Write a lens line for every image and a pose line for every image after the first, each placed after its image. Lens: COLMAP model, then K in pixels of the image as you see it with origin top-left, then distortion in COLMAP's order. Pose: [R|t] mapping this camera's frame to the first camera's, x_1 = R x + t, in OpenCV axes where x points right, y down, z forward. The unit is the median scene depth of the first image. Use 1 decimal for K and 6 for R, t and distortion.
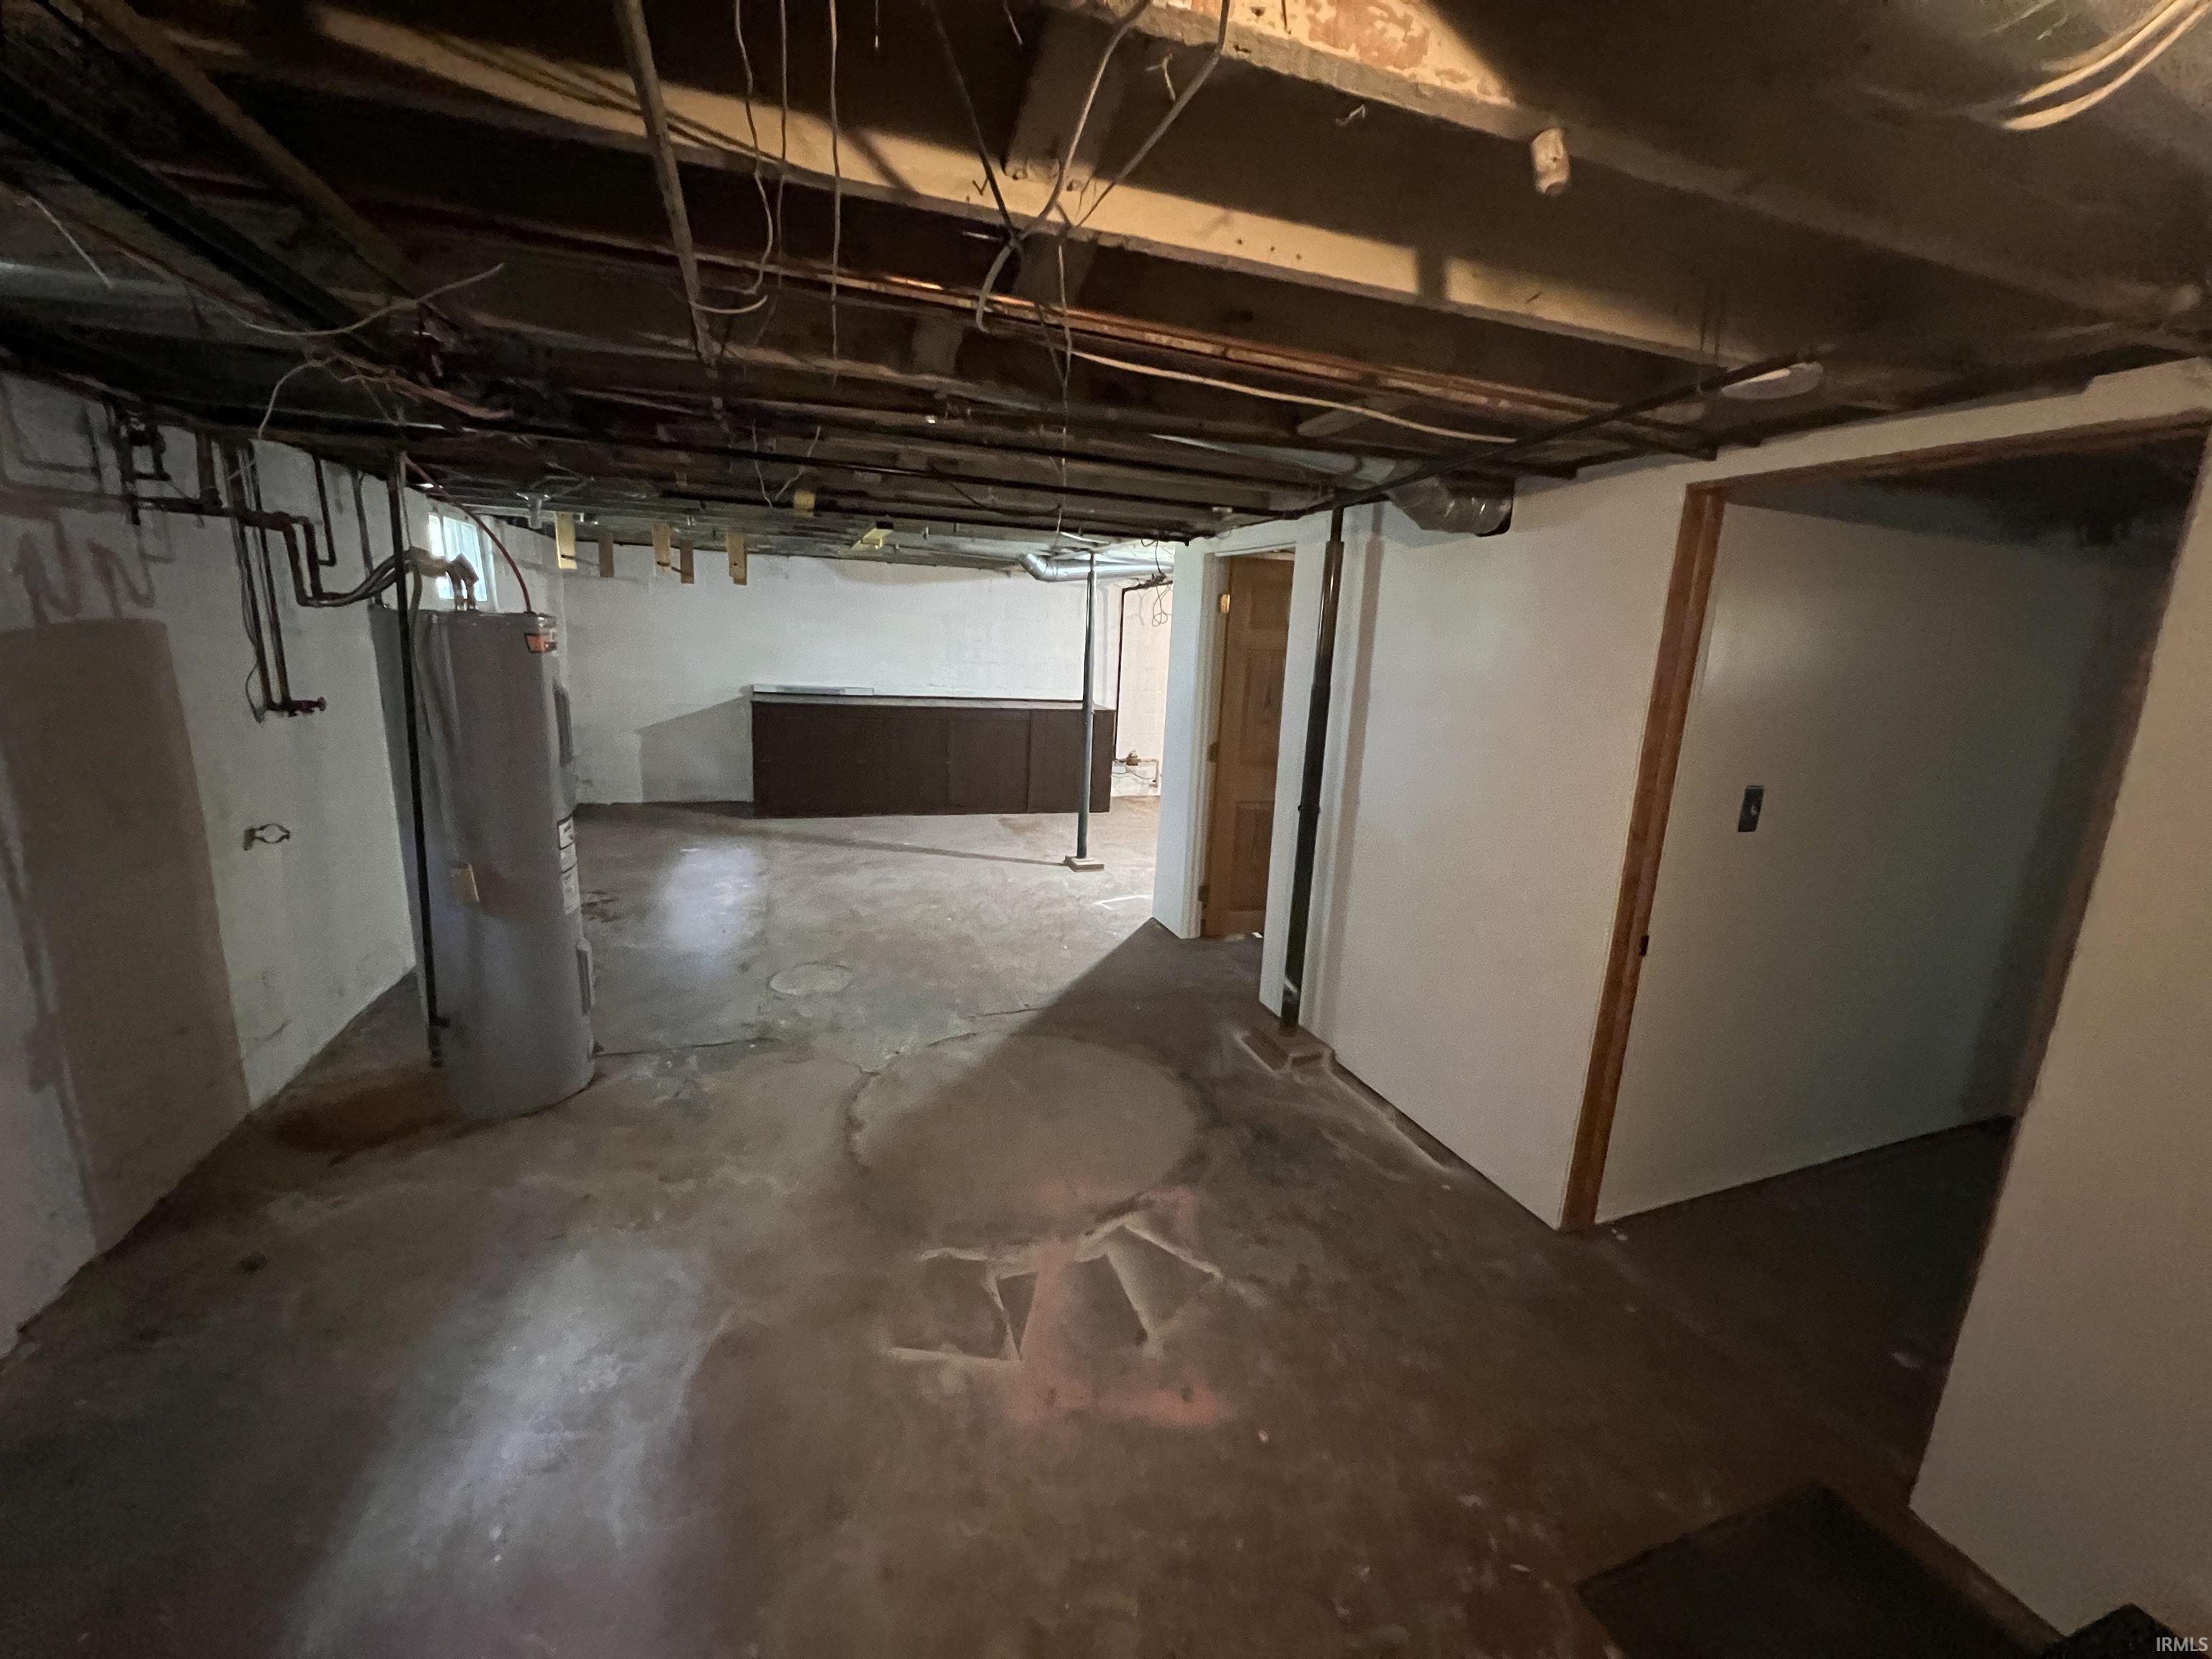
lens RADIAL K [[885.9, 0, 1103.8], [0, 885.9, 833.2], [0, 0, 1]] dist [-0.002018, 0.000162]
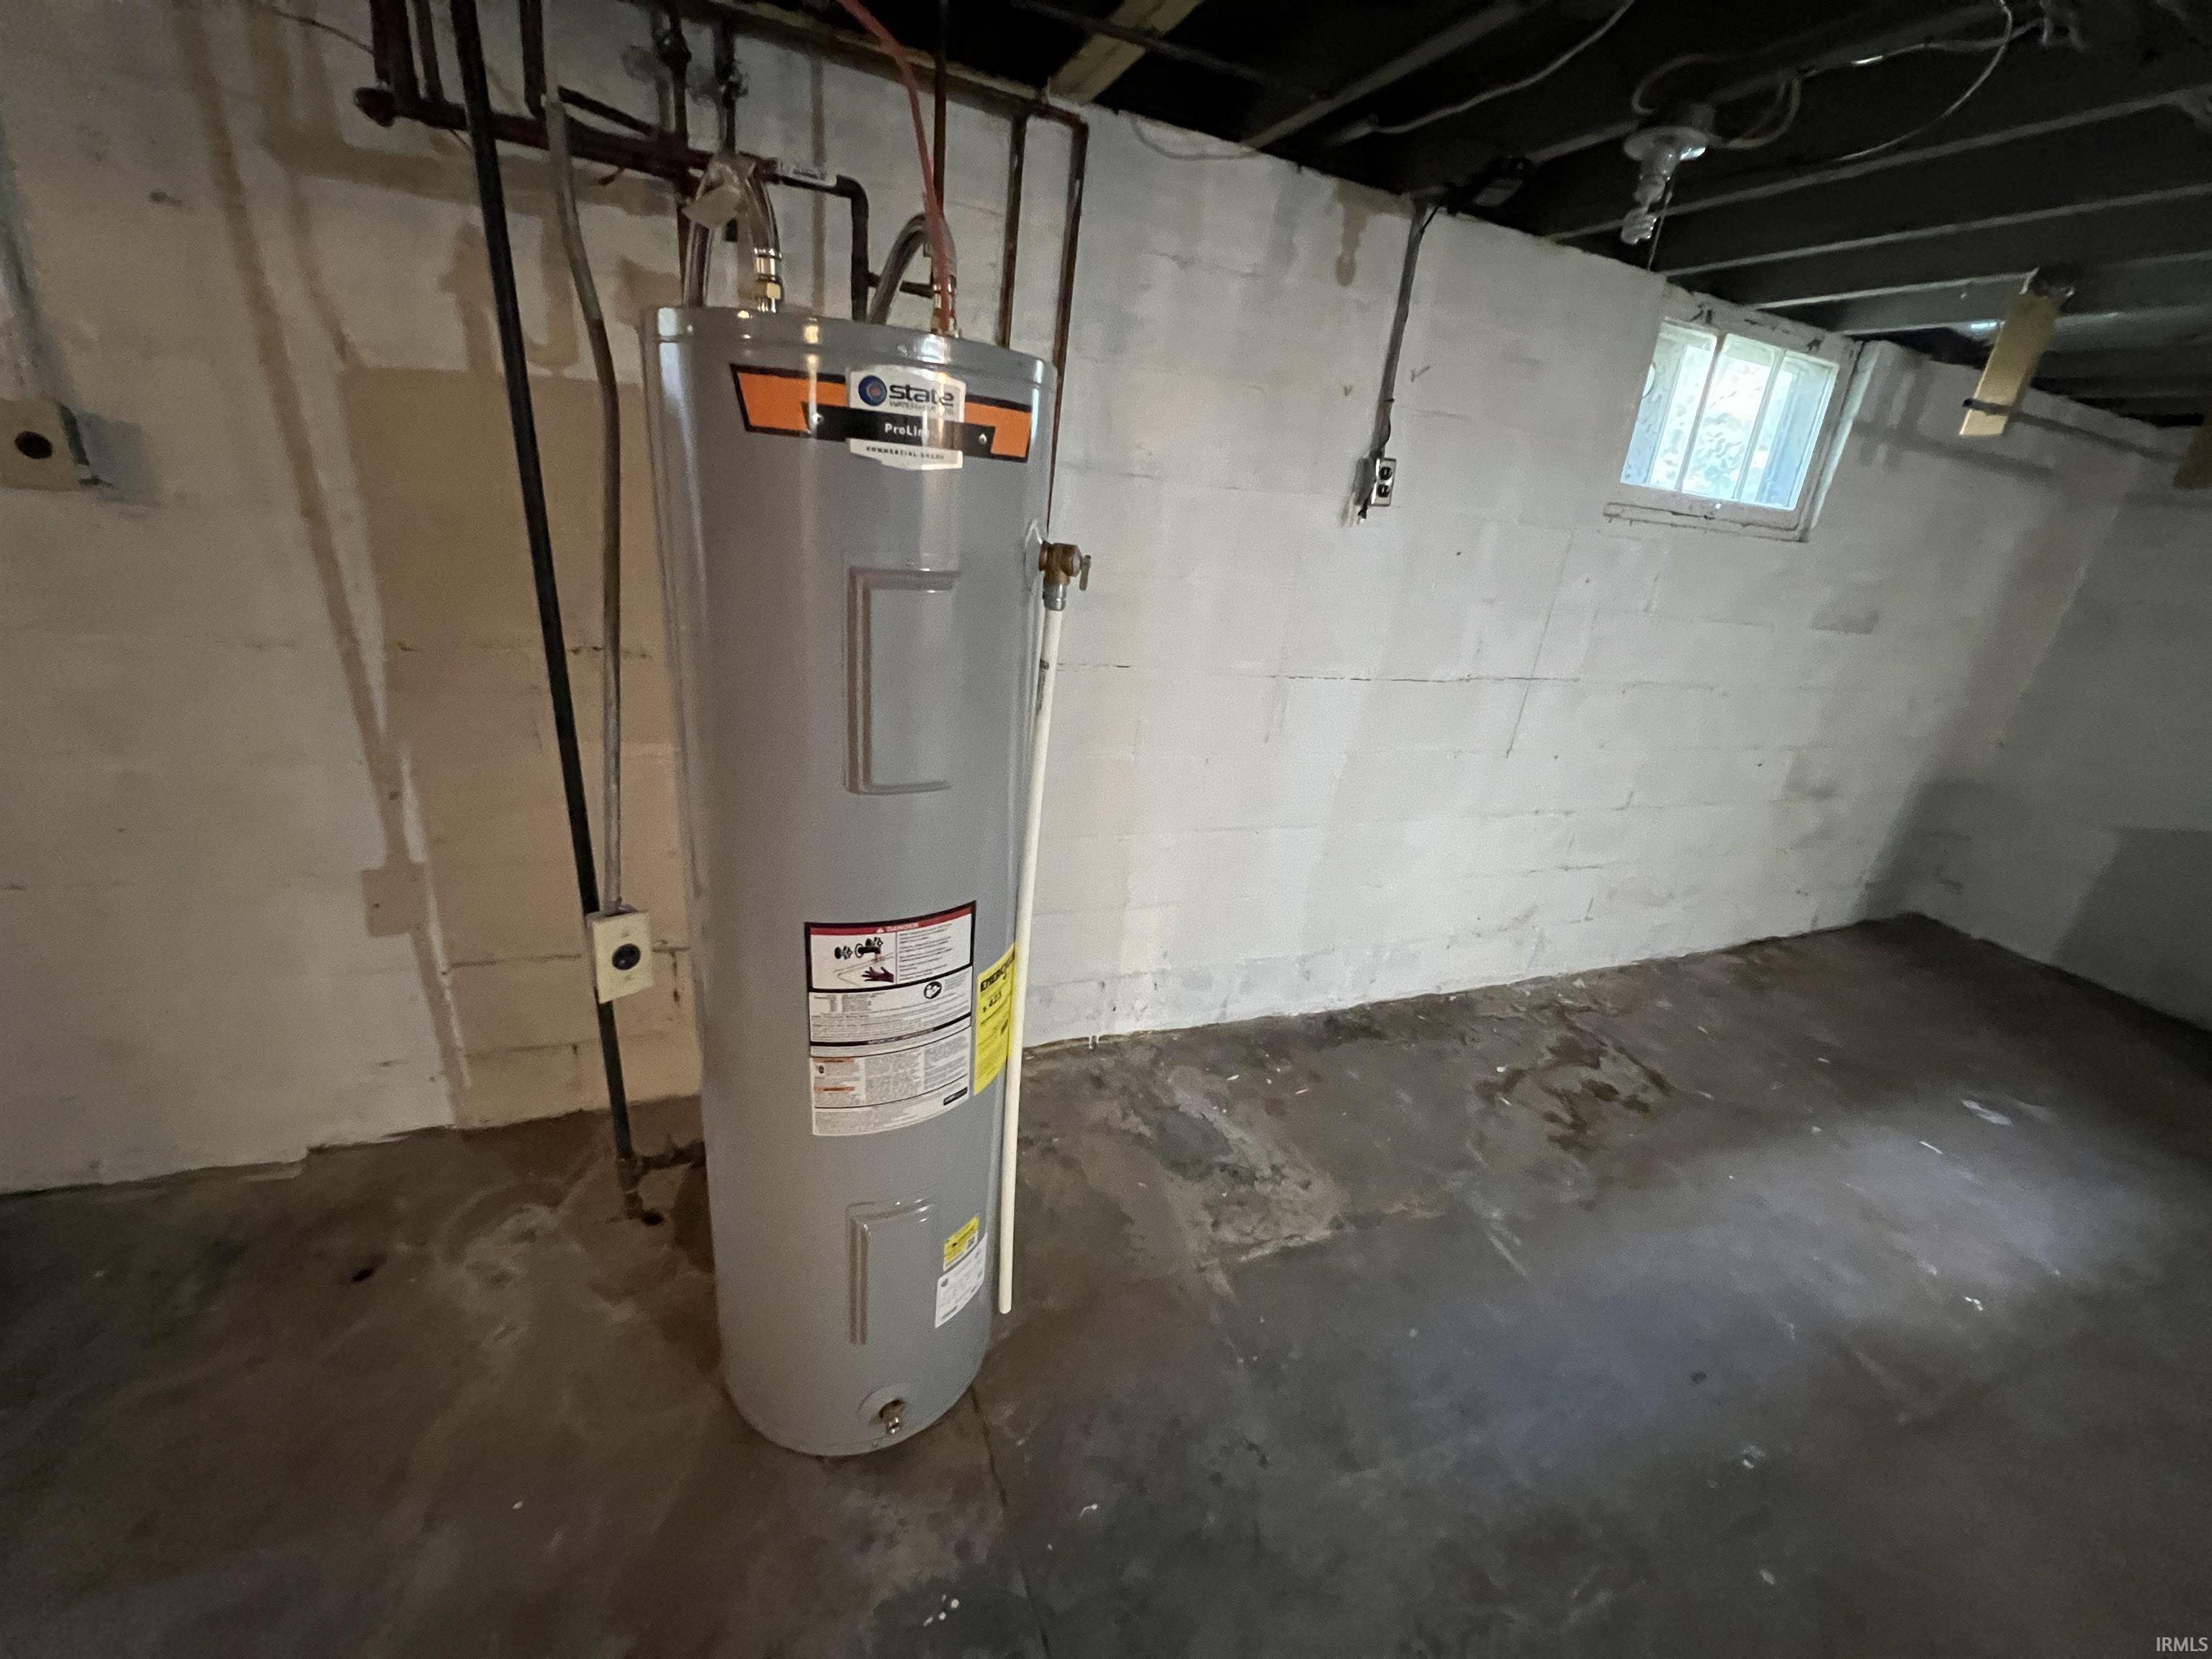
lens RADIAL K [[885.9, 0, 1127.7], [0, 885.9, 821.3], [0, 0, 1]] dist [-0.002018, 0.000162]
pose [[0.055620, 0.323485, -0.944597, -0.240068], [-0.331738, 0.898304, 0.288098, -0.179397], [0.941730, 0.297335, 0.157276, 0.926274]]
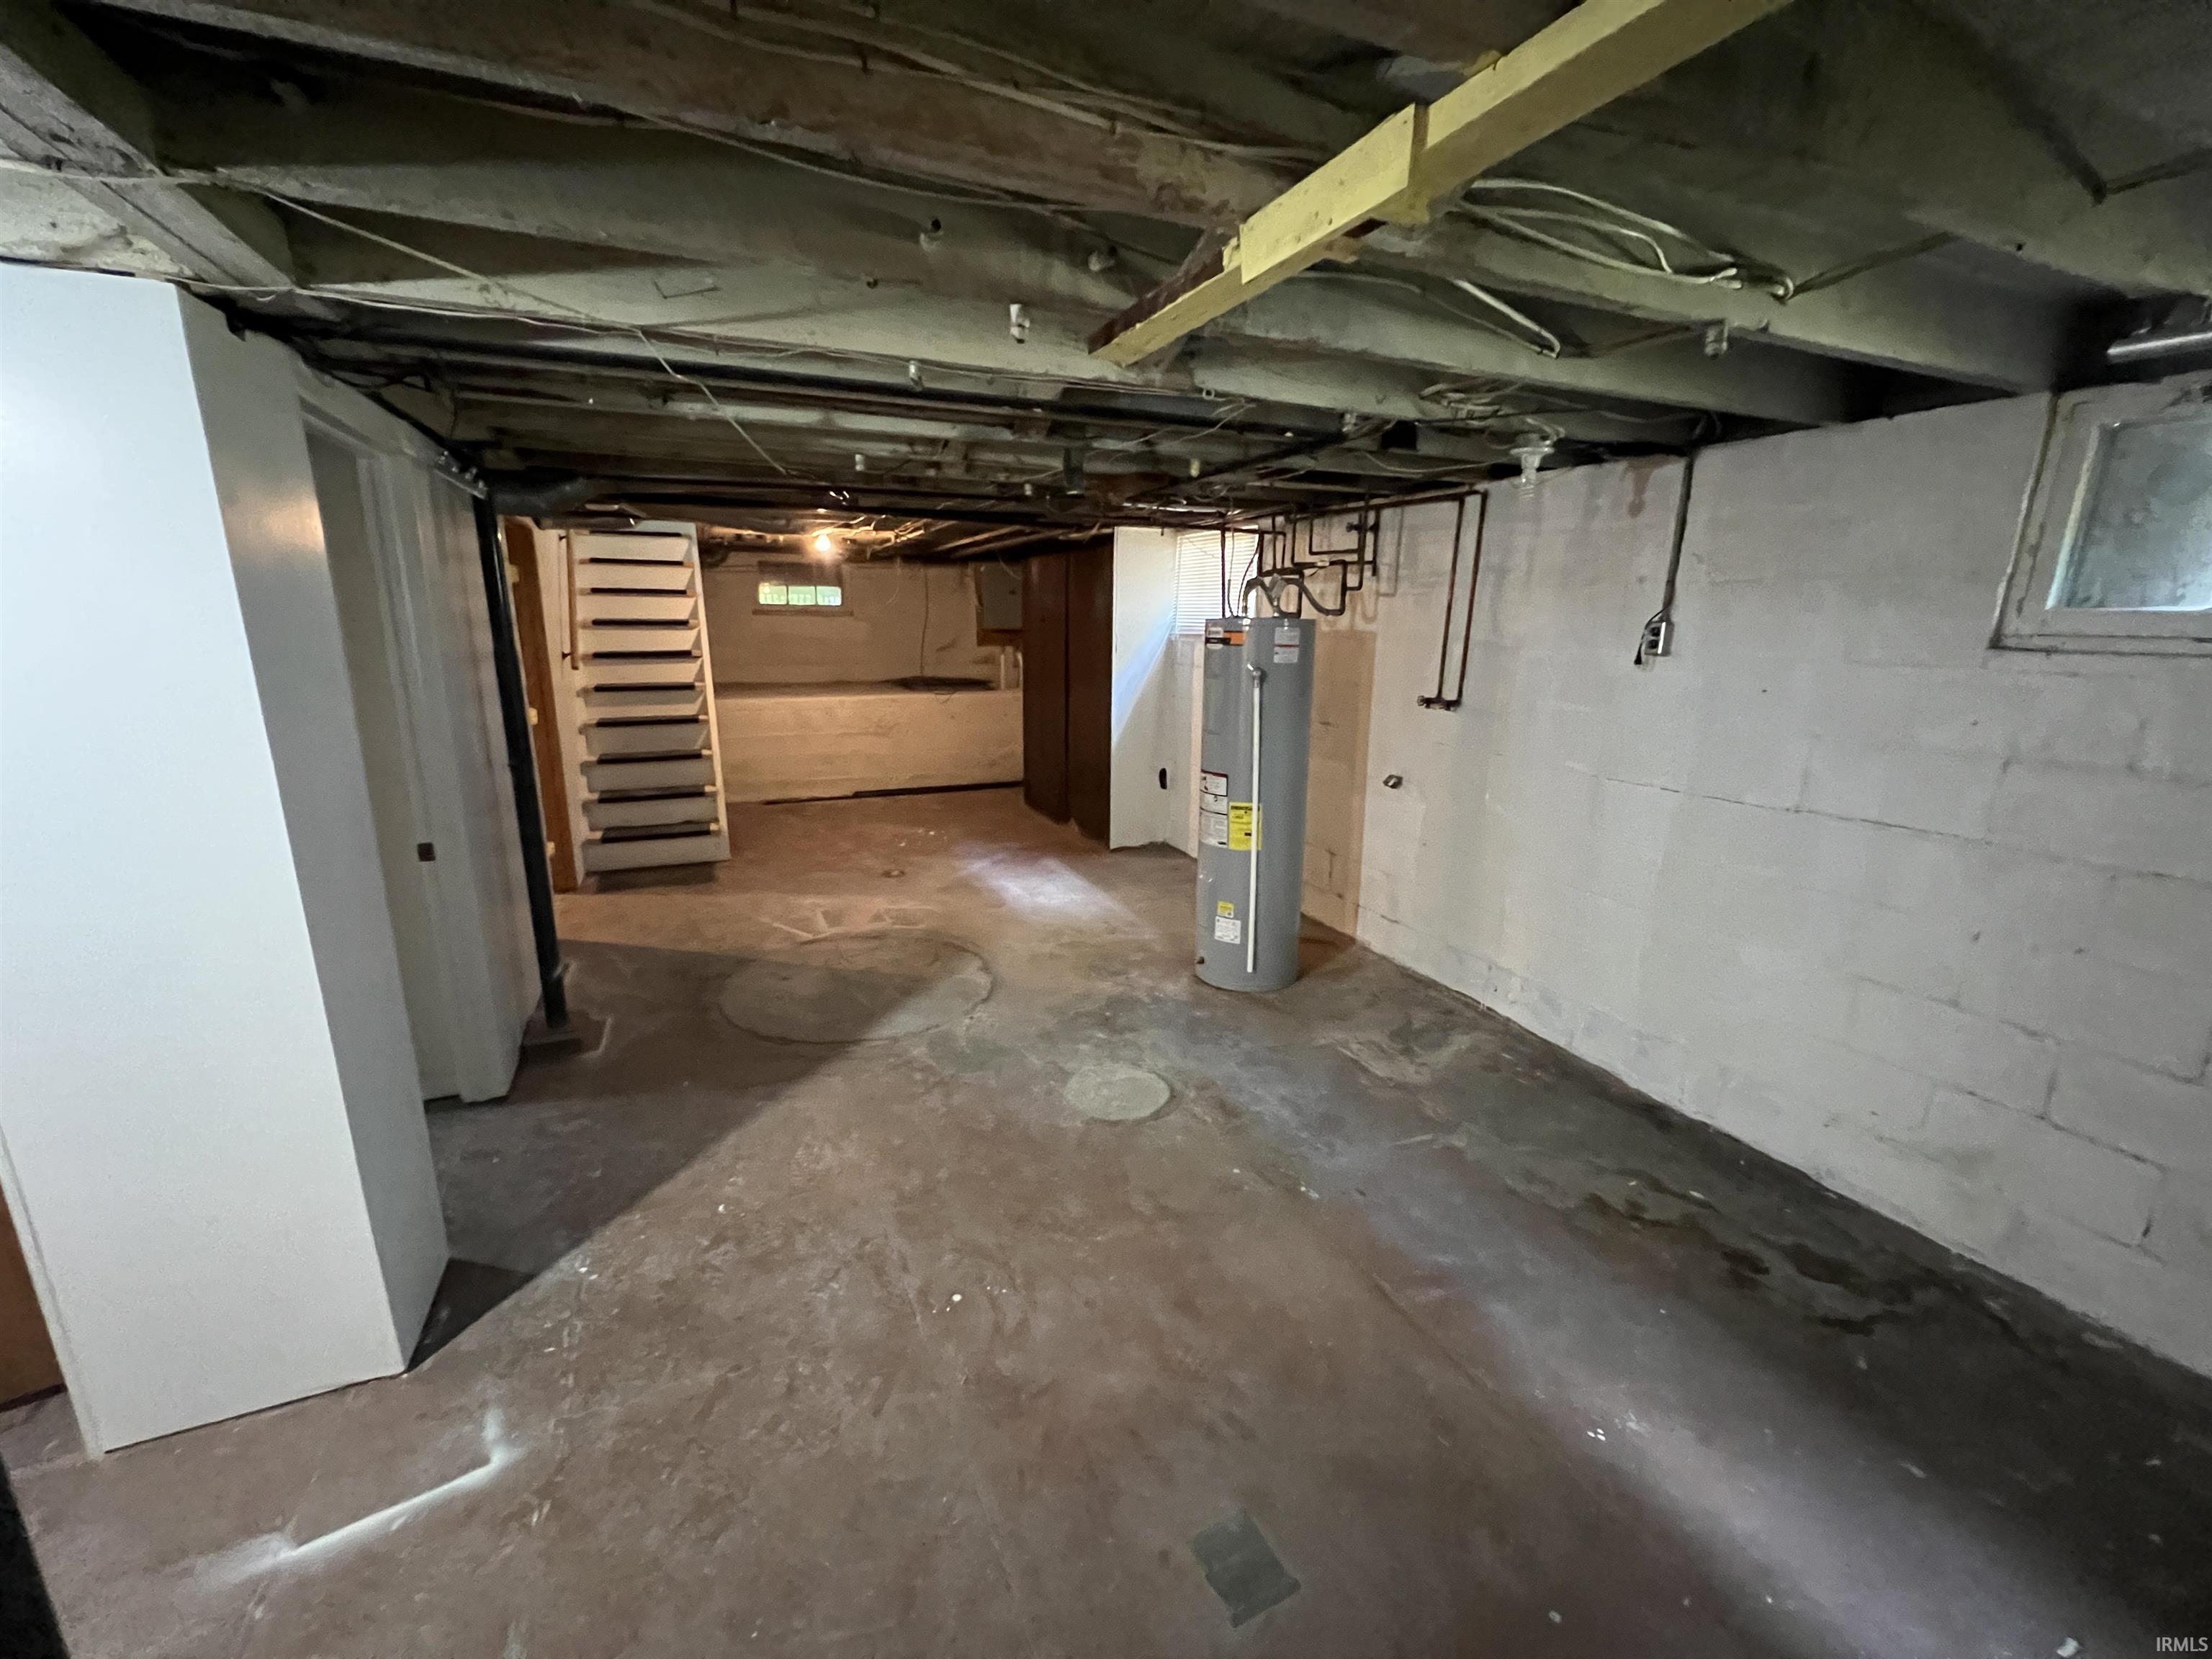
lens RADIAL K [[885.9, 0, 1113.7], [0, 885.9, 823.9], [0, 0, 1]] dist [-0.002018, 0.000162]
pose [[-0.994460, -0.029749, -0.100818, -0.304872], [-0.071457, 0.894743, 0.440827, -0.461287], [0.077092, 0.445589, -0.891912, 1.954498]]
